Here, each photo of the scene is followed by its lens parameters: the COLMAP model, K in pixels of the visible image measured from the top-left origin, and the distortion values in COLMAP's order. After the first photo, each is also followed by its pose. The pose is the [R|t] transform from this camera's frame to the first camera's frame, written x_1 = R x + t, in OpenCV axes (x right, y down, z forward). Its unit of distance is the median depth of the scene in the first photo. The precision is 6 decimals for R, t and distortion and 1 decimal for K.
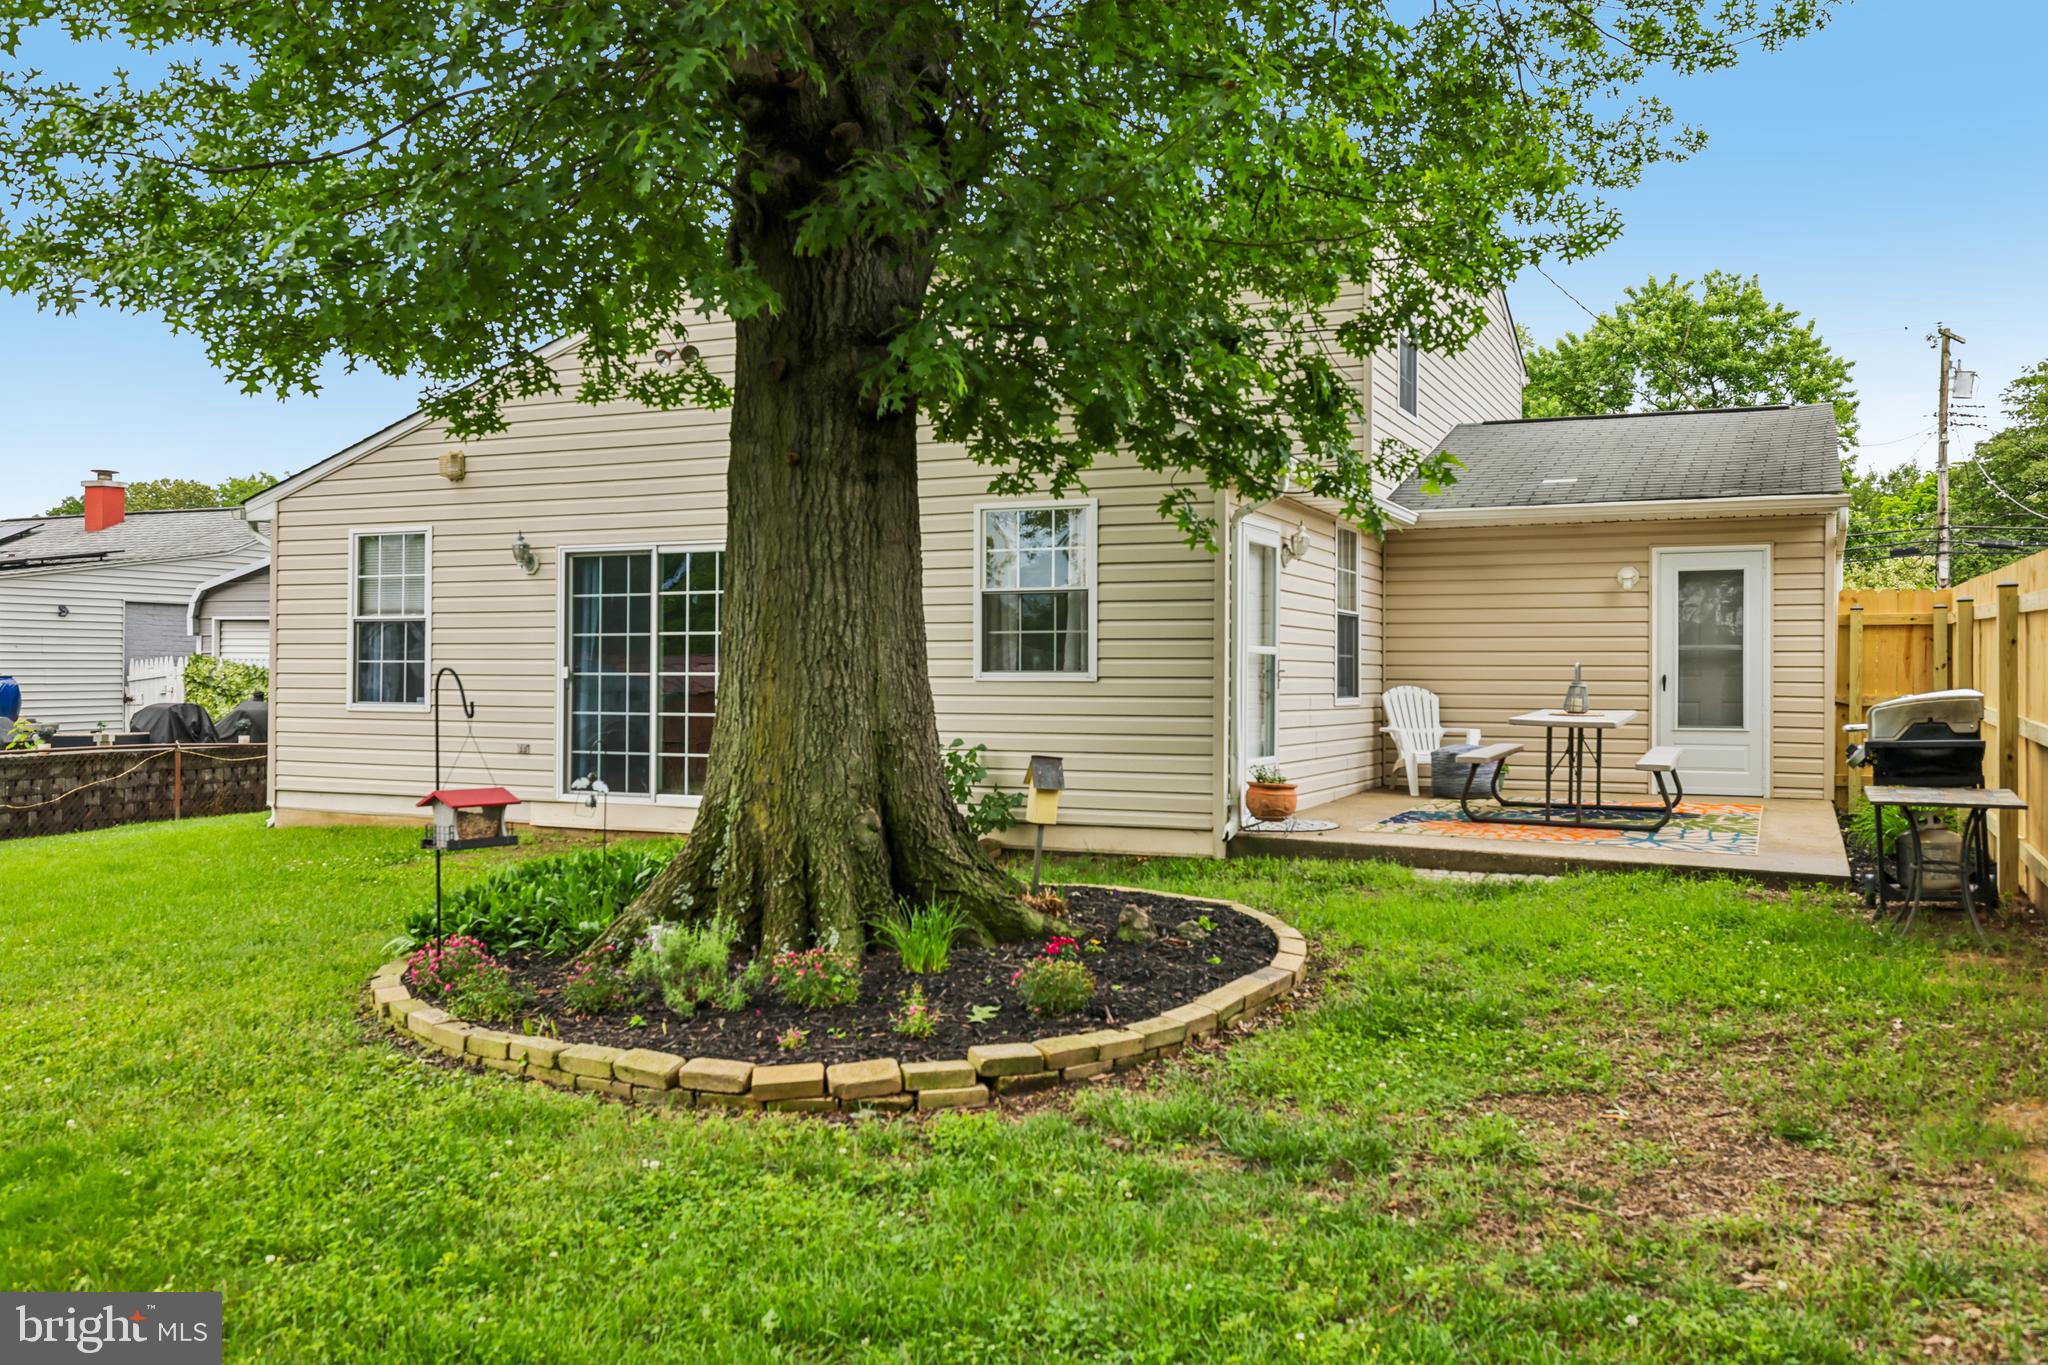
lens RADIAL K [[1686.6, 0, 1014.1], [0, 1686.6, 682.4], [0, 0, 1]] dist [-0.006767, 0.010118]
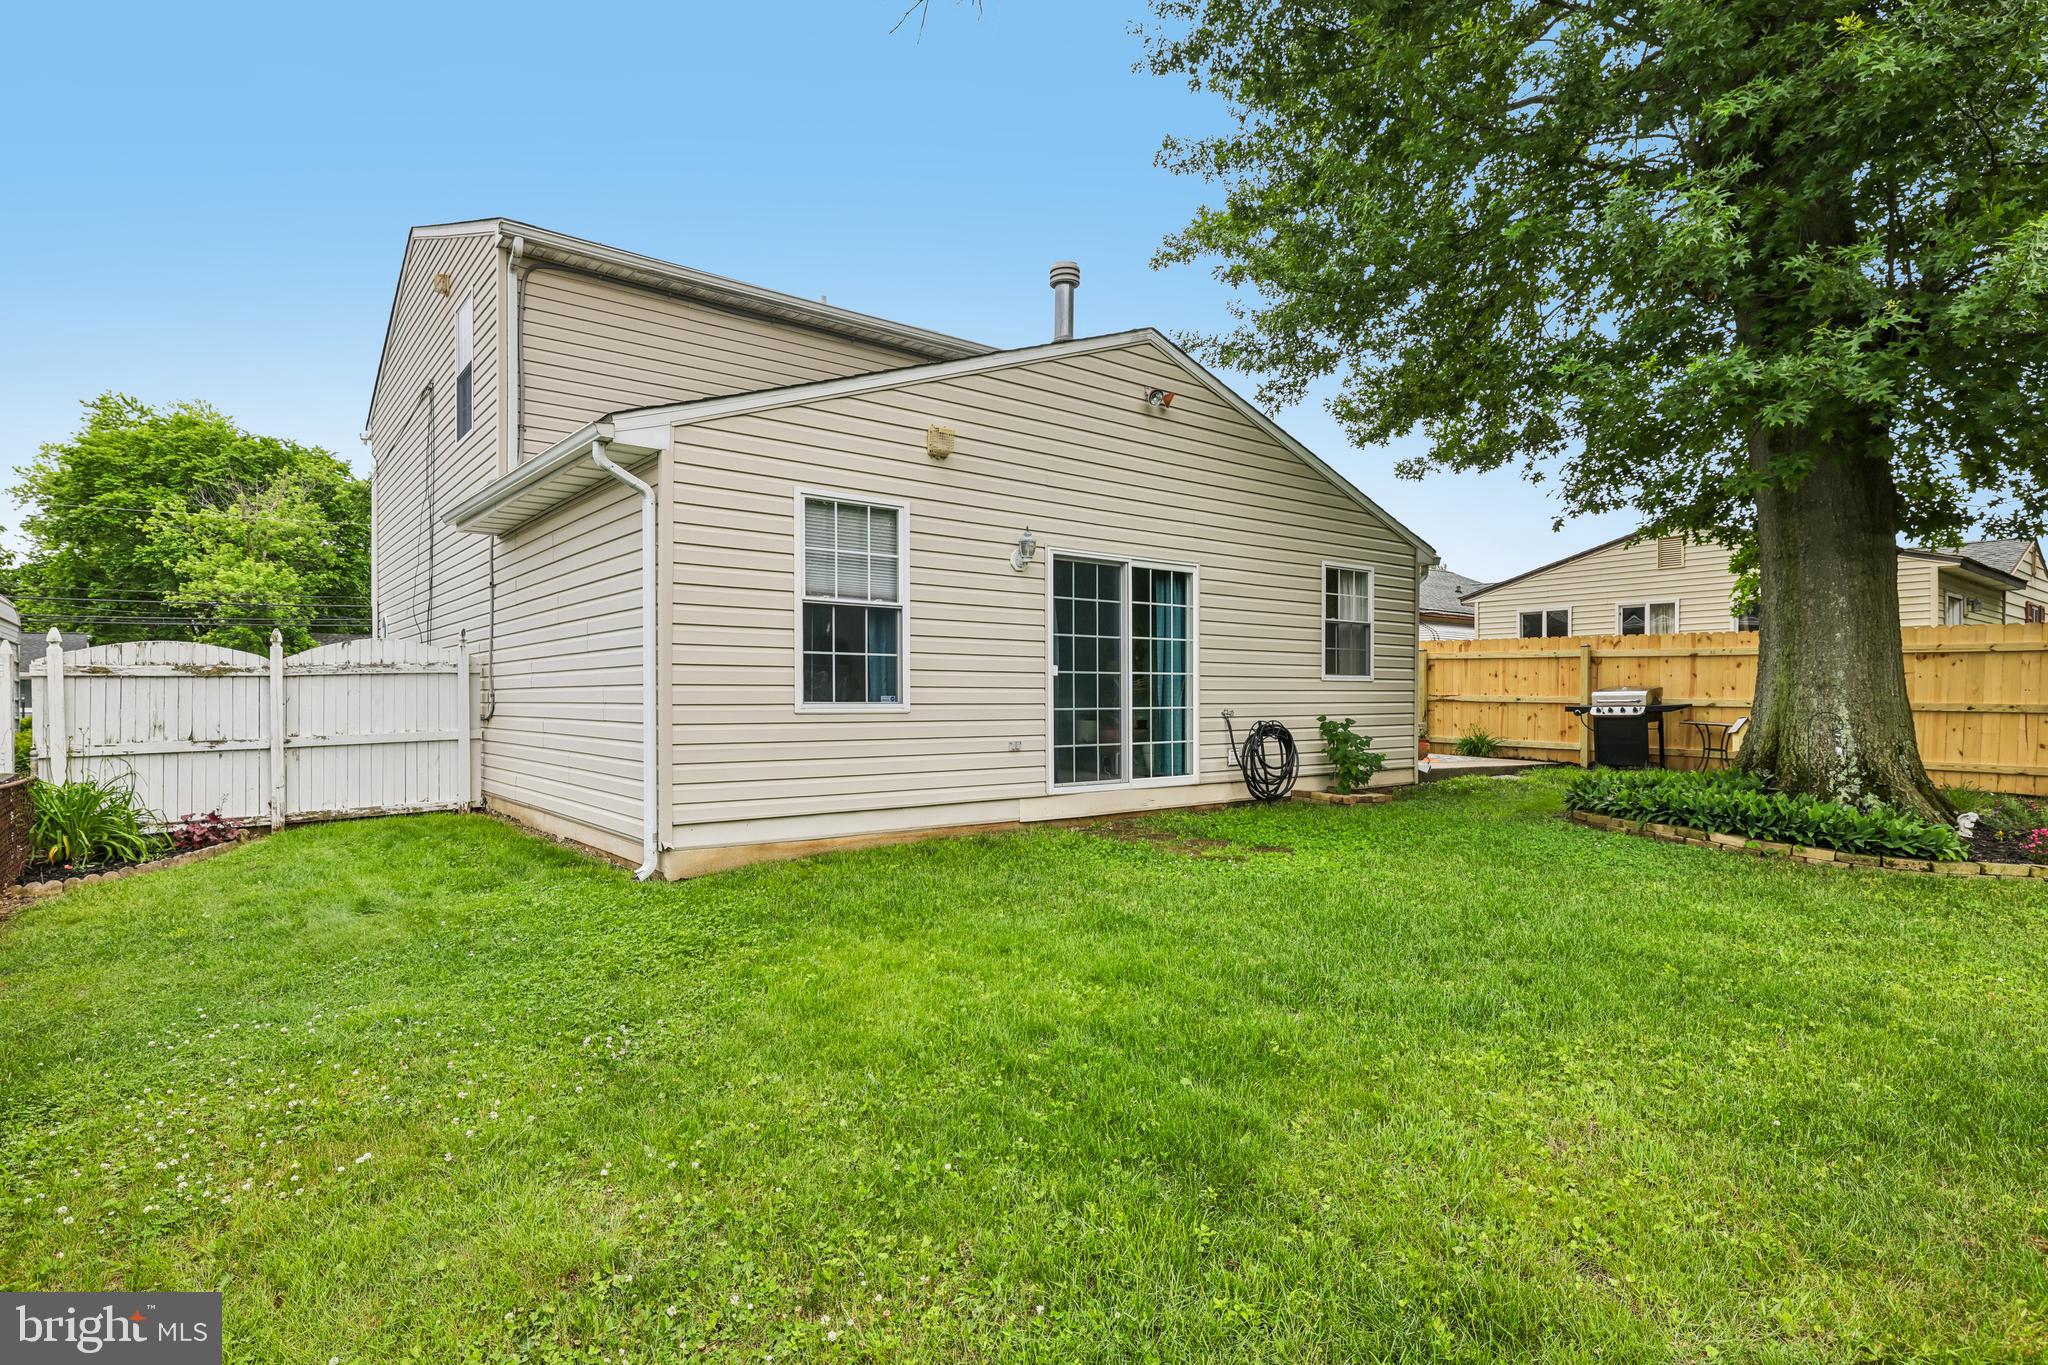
lens RADIAL K [[1034.9, 0, 1014.7], [0, 1034.9, 702.3], [0, 0, 1]] dist [0.000468, 0.000033]
pose [[0.448766, -0.008098, 0.893613, -0.817578], [0.005330, 0.999965, 0.006385, 0.009324], [-0.893634, 0.001898, 0.448793, 0.711920]]
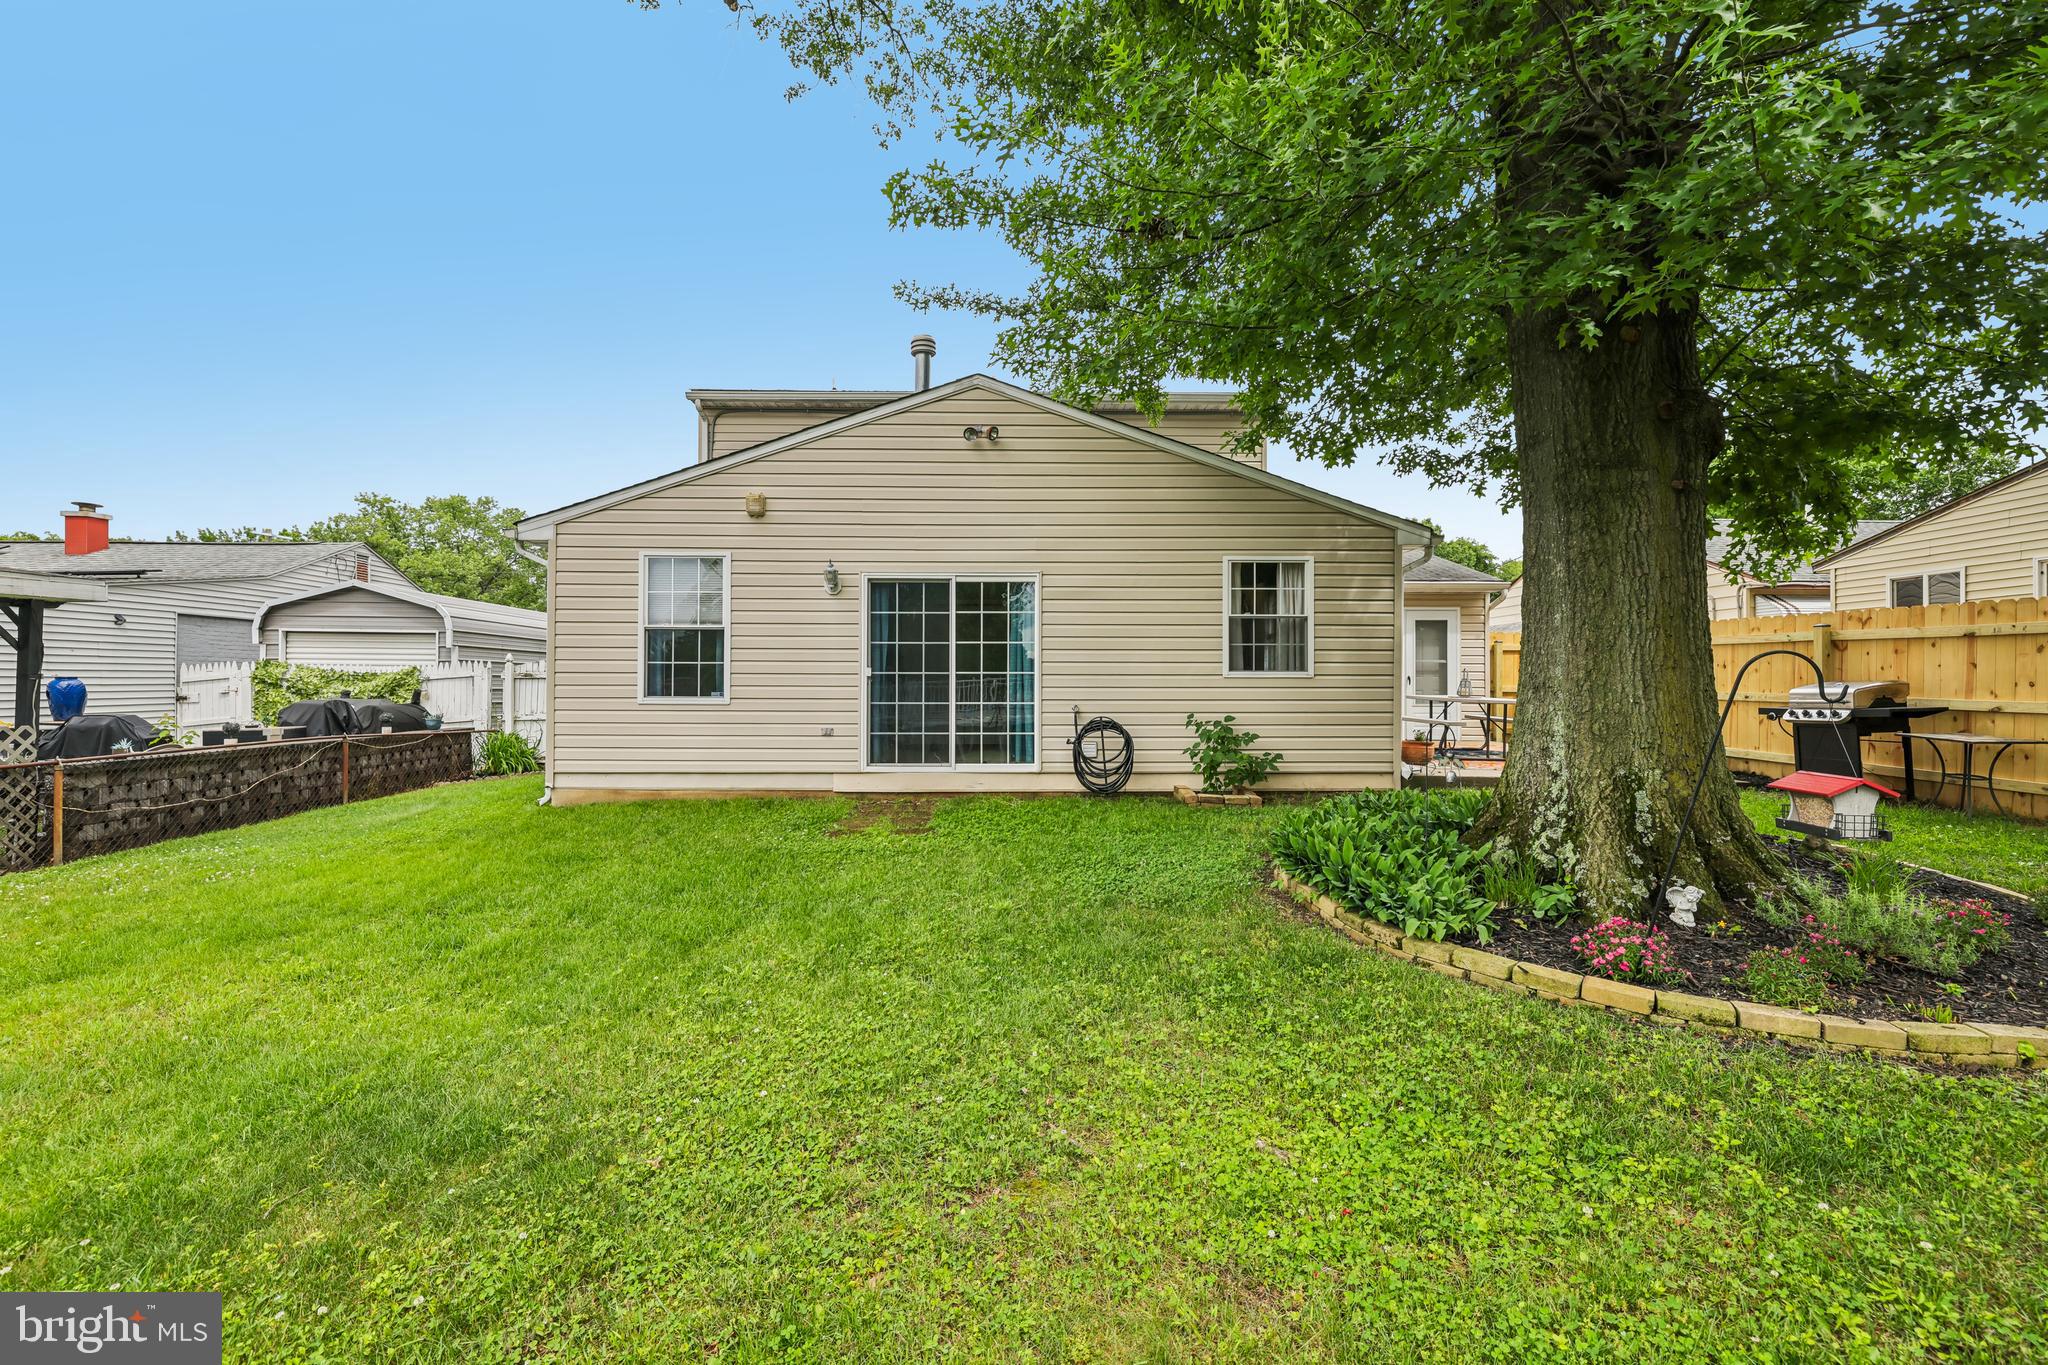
lens RADIAL K [[866.7, 0, 1015.7], [0, 866.7, 673.9], [0, 0, 1]] dist [-0.001371, 0.000590]
pose [[0.898378, 0.003119, 0.439212, -0.440568], [0.002848, 0.999912, -0.012926, 0.004571], [-0.439214, 0.012863, 0.898291, 0.345398]]
